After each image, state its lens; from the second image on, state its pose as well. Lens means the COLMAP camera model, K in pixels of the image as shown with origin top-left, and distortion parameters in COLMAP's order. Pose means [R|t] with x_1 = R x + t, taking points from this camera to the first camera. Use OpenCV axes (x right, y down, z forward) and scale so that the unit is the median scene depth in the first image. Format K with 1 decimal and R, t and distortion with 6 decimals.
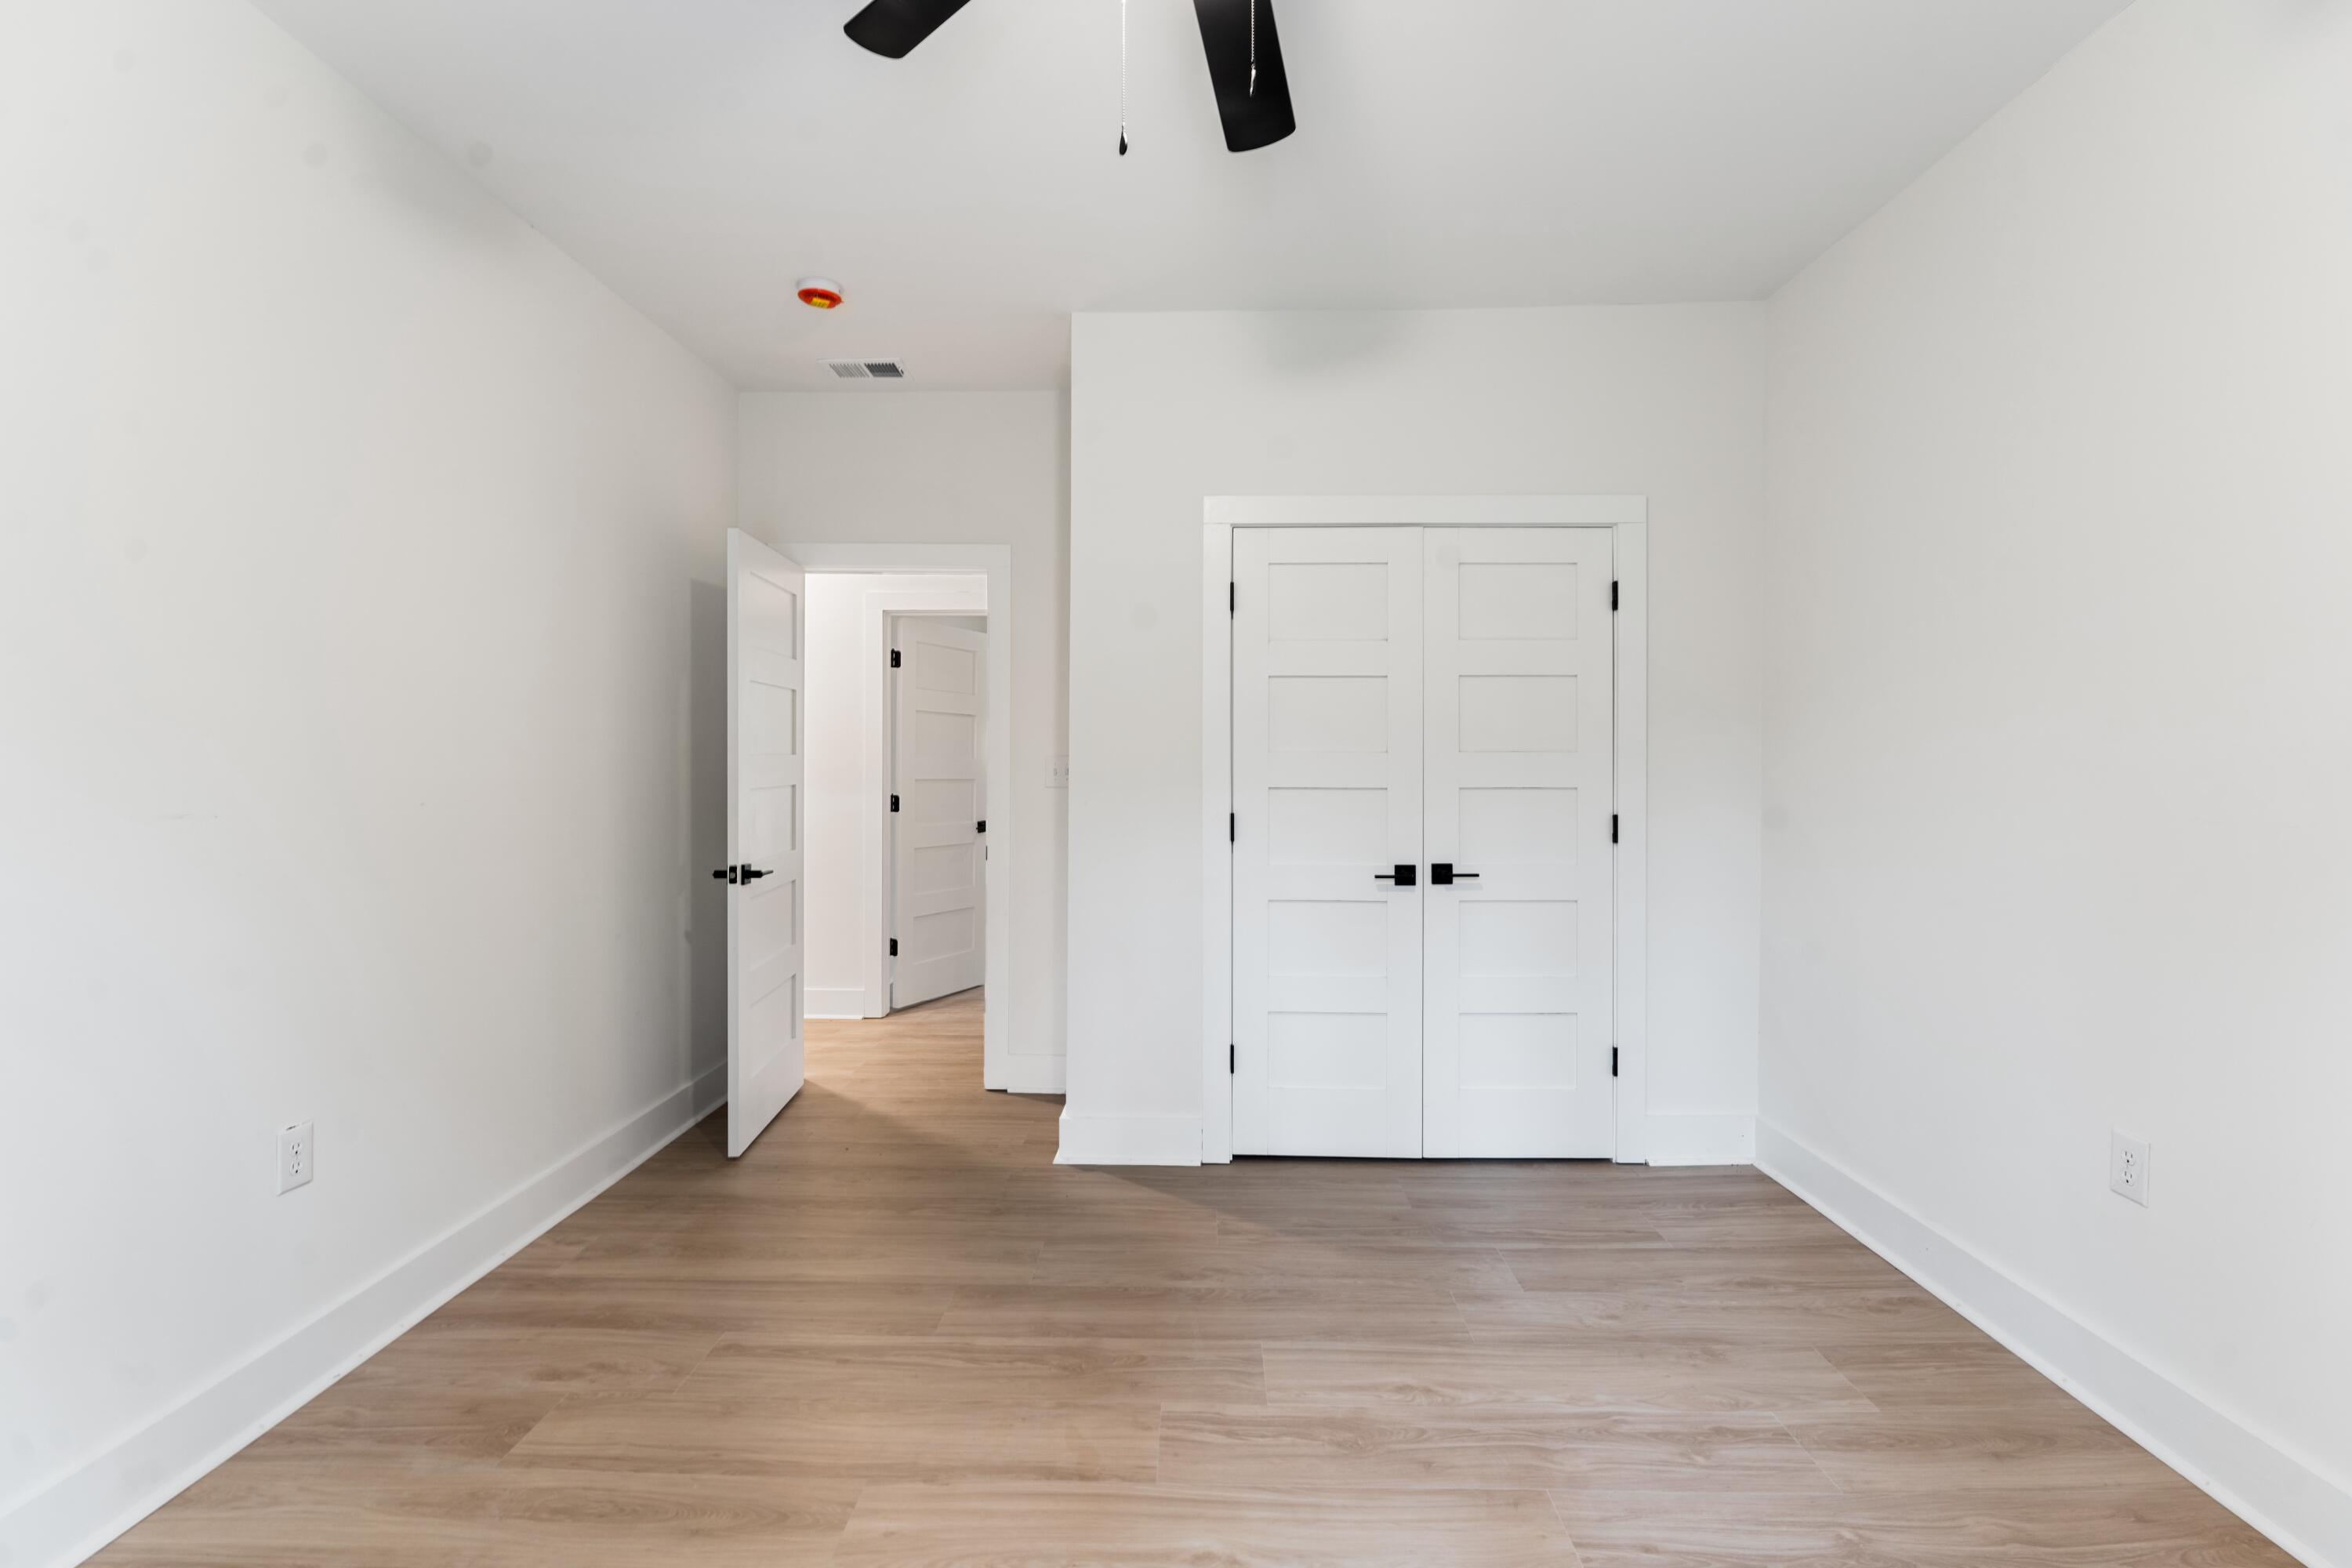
lens RADIAL K [[1075.6, 0, 1177.6], [0, 1075.6, 751.7], [0, 0, 1]] dist [0.000476, 0.000008]
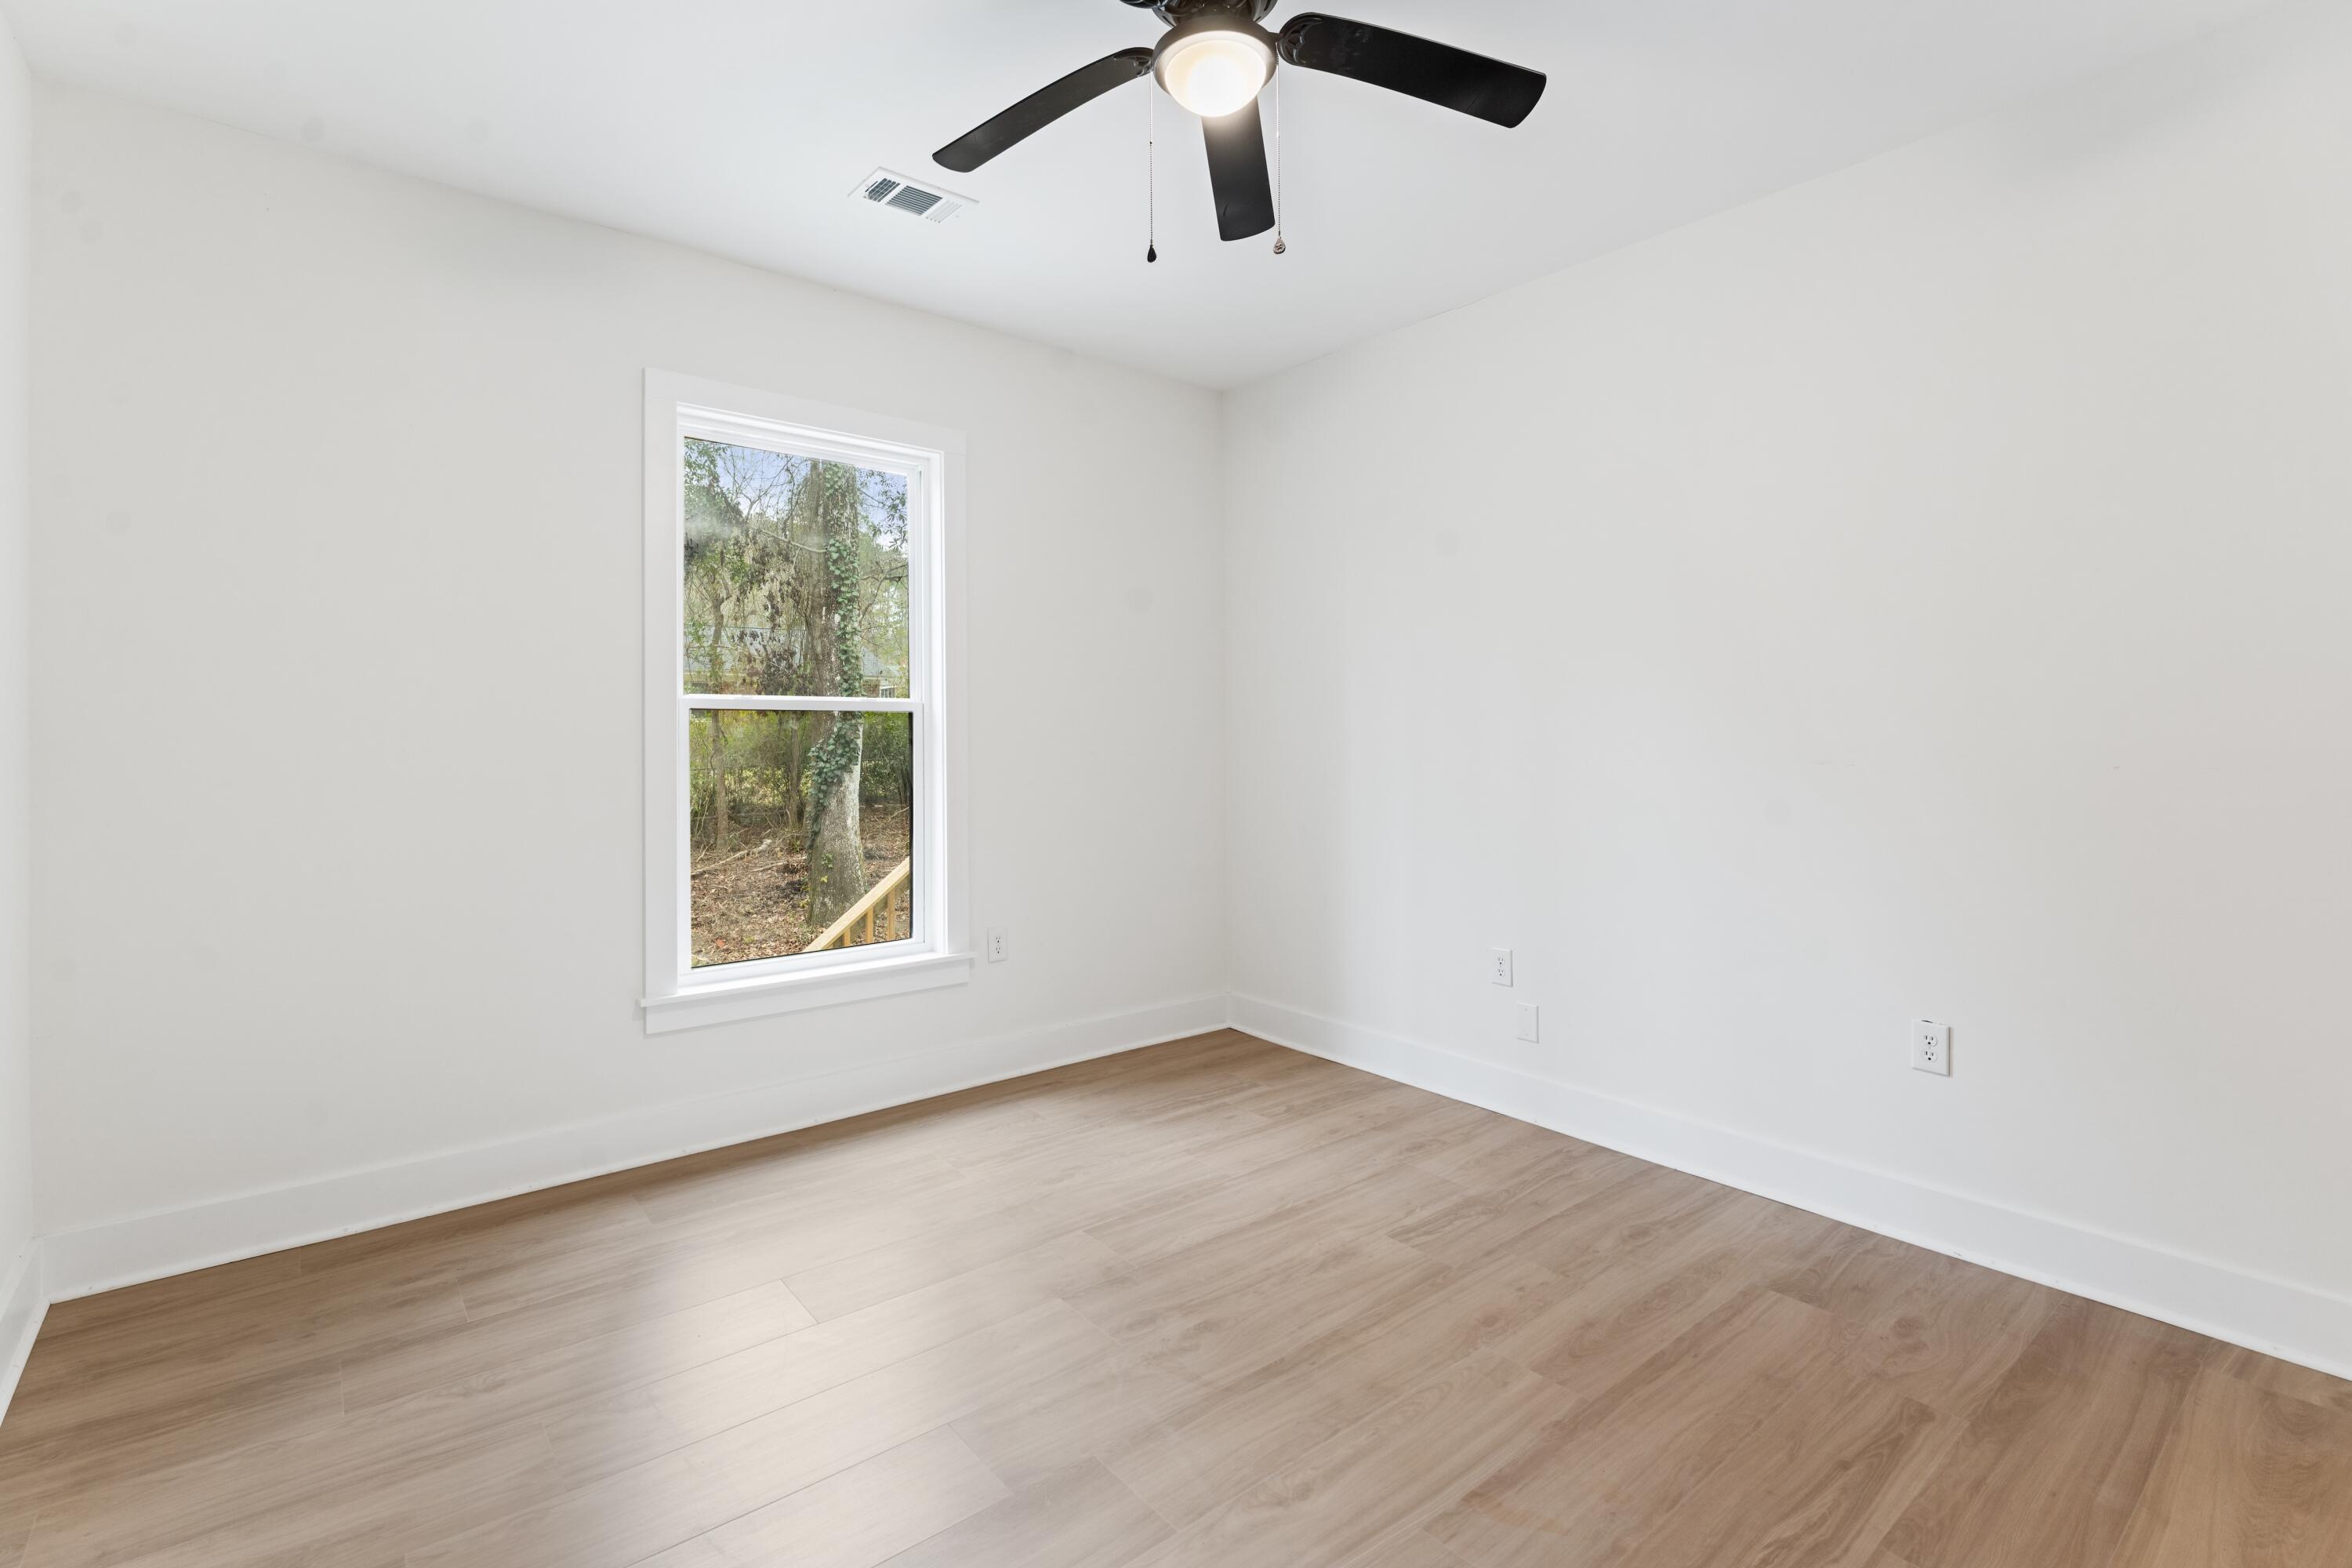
lens RADIAL K [[1075.6, 0, 1177.6], [0, 1075.6, 751.7], [0, 0, 1]] dist [0.000476, 0.000008]
pose [[-0.762152, 0.010161, -0.647319, 0.660317], [0.010655, 0.999938, 0.003150, 0.023598], [0.647311, -0.004497, -0.762213, 1.446743]]
